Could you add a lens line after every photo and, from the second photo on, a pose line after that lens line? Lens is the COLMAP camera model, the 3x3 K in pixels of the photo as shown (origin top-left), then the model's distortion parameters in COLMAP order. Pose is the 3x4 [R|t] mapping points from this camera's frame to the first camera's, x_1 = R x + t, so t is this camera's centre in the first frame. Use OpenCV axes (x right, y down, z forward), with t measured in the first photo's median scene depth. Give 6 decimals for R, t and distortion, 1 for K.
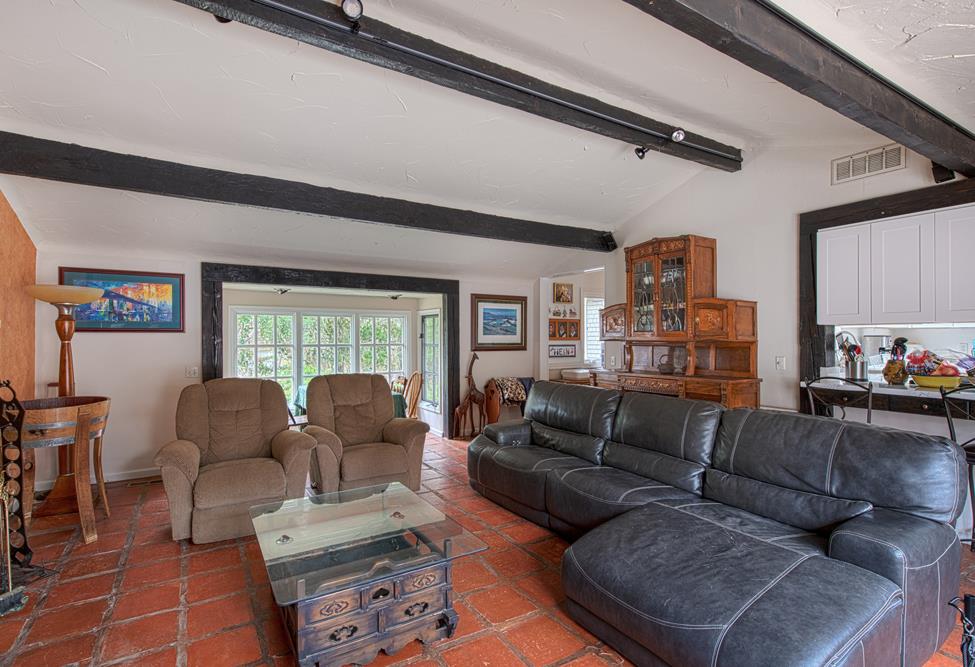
lens RADIAL K [[473.5, 0, 484.7], [0, 473.5, 337.4], [0, 0, 1]] dist [-0.000121, 0.000071]
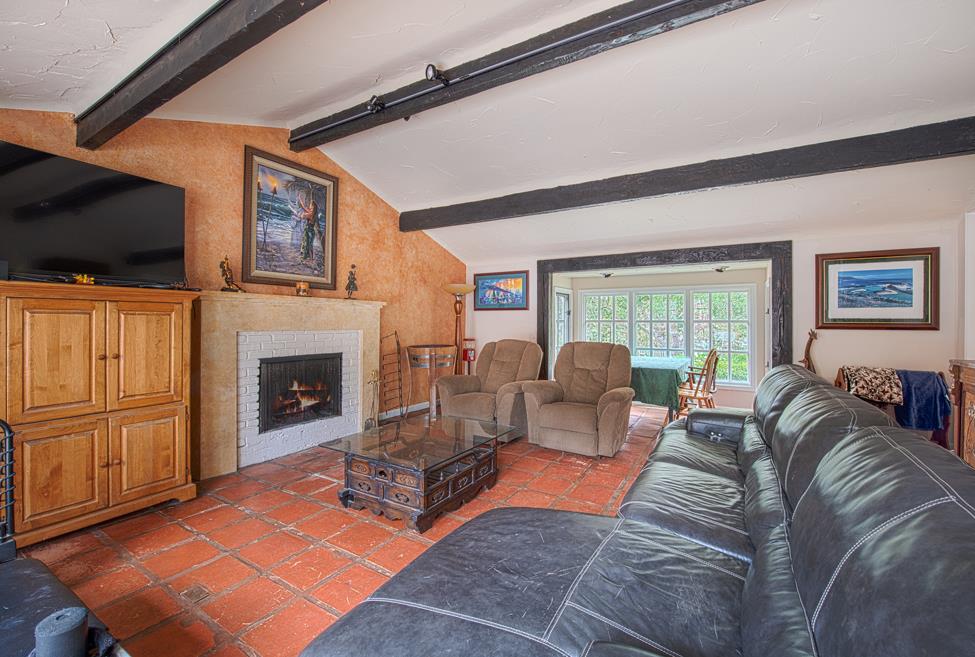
lens RADIAL K [[419.9, 0, 484.7], [0, 419.9, 323.4], [0, 0, 1]] dist [-0.018704, -0.000301]
pose [[0.449628, 0.003984, -0.893207, 0.350407], [-0.003268, 0.999991, 0.002815, 0.020712], [0.893210, 0.001654, 0.449637, 0.222263]]
